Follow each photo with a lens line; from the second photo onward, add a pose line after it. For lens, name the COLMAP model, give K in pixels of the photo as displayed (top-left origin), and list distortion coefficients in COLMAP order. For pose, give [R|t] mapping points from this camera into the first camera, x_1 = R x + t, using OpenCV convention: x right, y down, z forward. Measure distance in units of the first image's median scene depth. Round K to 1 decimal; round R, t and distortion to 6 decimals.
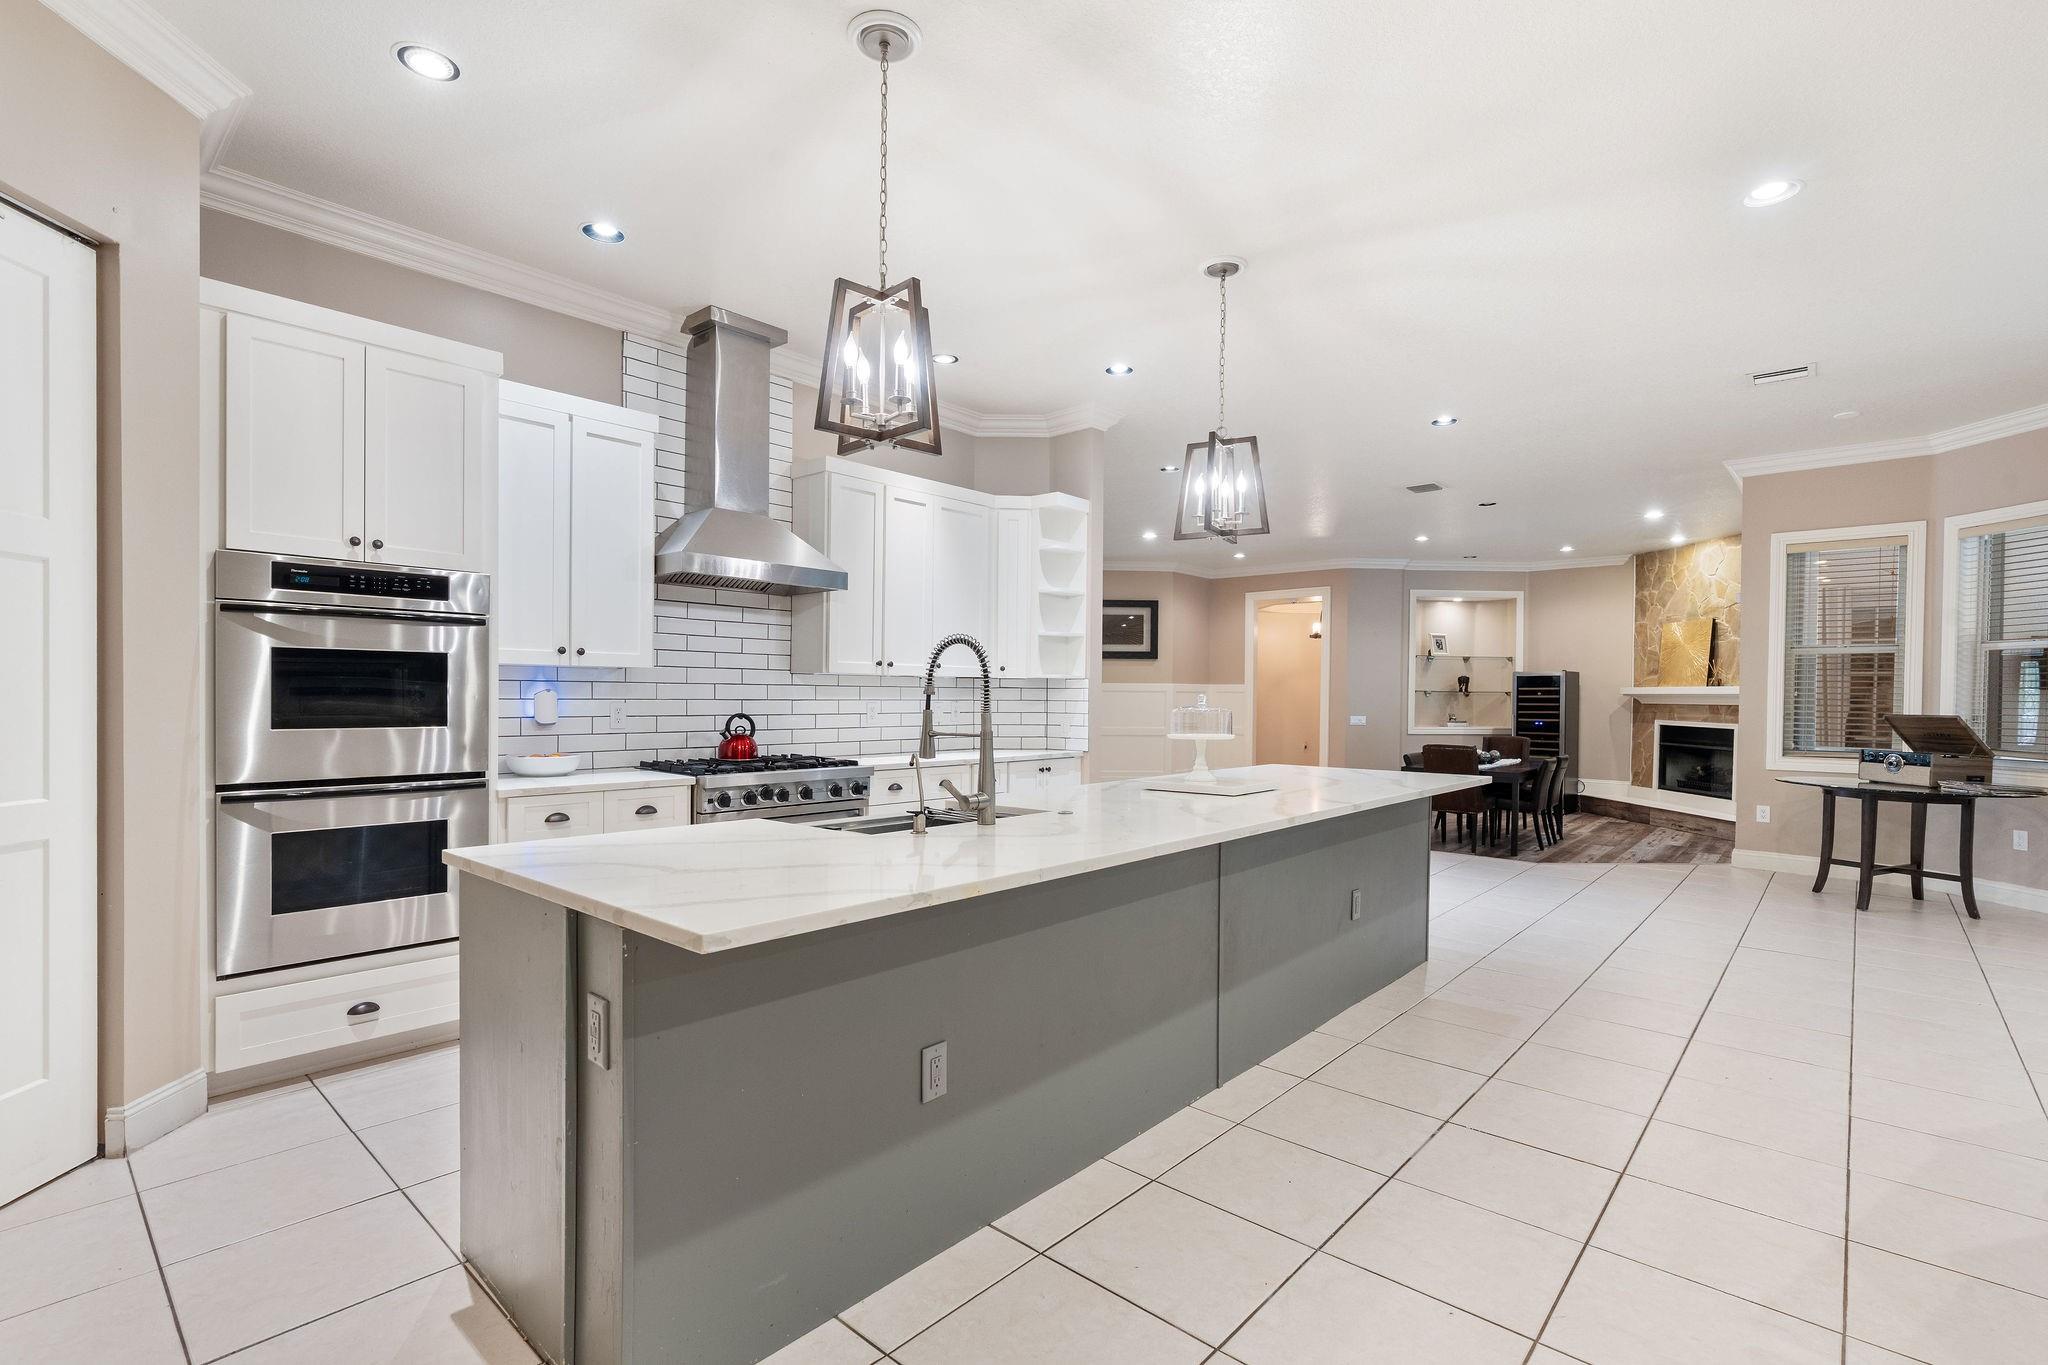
lens RADIAL K [[937.8, 0, 1012.2], [0, 937.8, 697.3], [0, 0, 1]] dist [-0.003280, -0.000187]
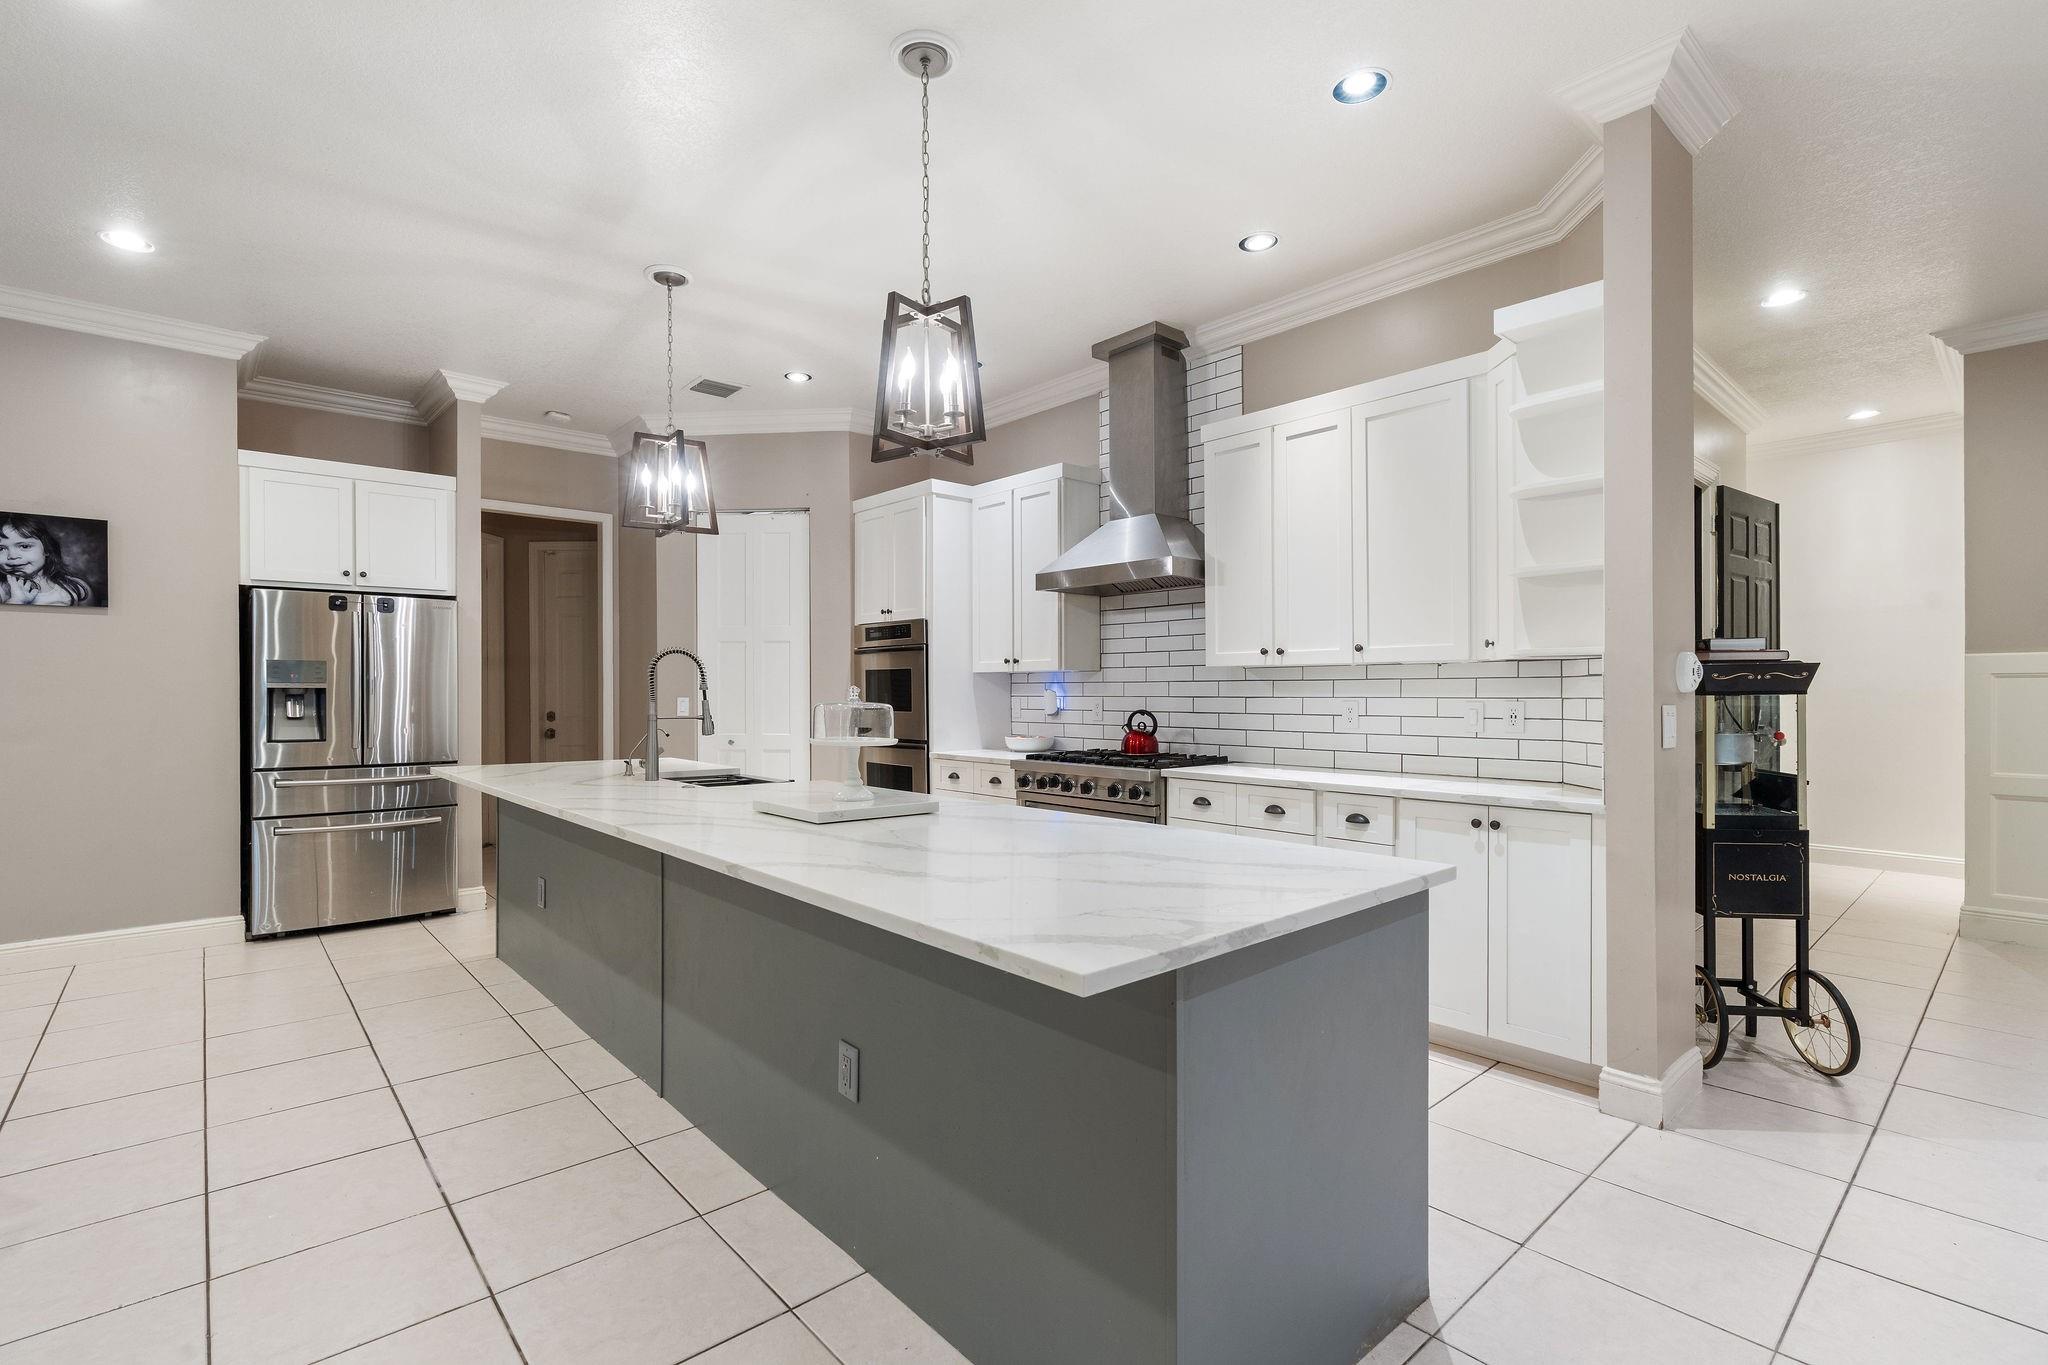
lens RADIAL K [[937.8, 0, 1022.1], [0, 937.8, 687.3], [0, 0, 1]] dist [-0.003280, -0.000187]
pose [[-0.112280, -0.009596, -0.993630, 0.771282], [0.001827, 0.999950, -0.009863, 0.002221], [0.993675, -0.002922, -0.112257, 1.002765]]
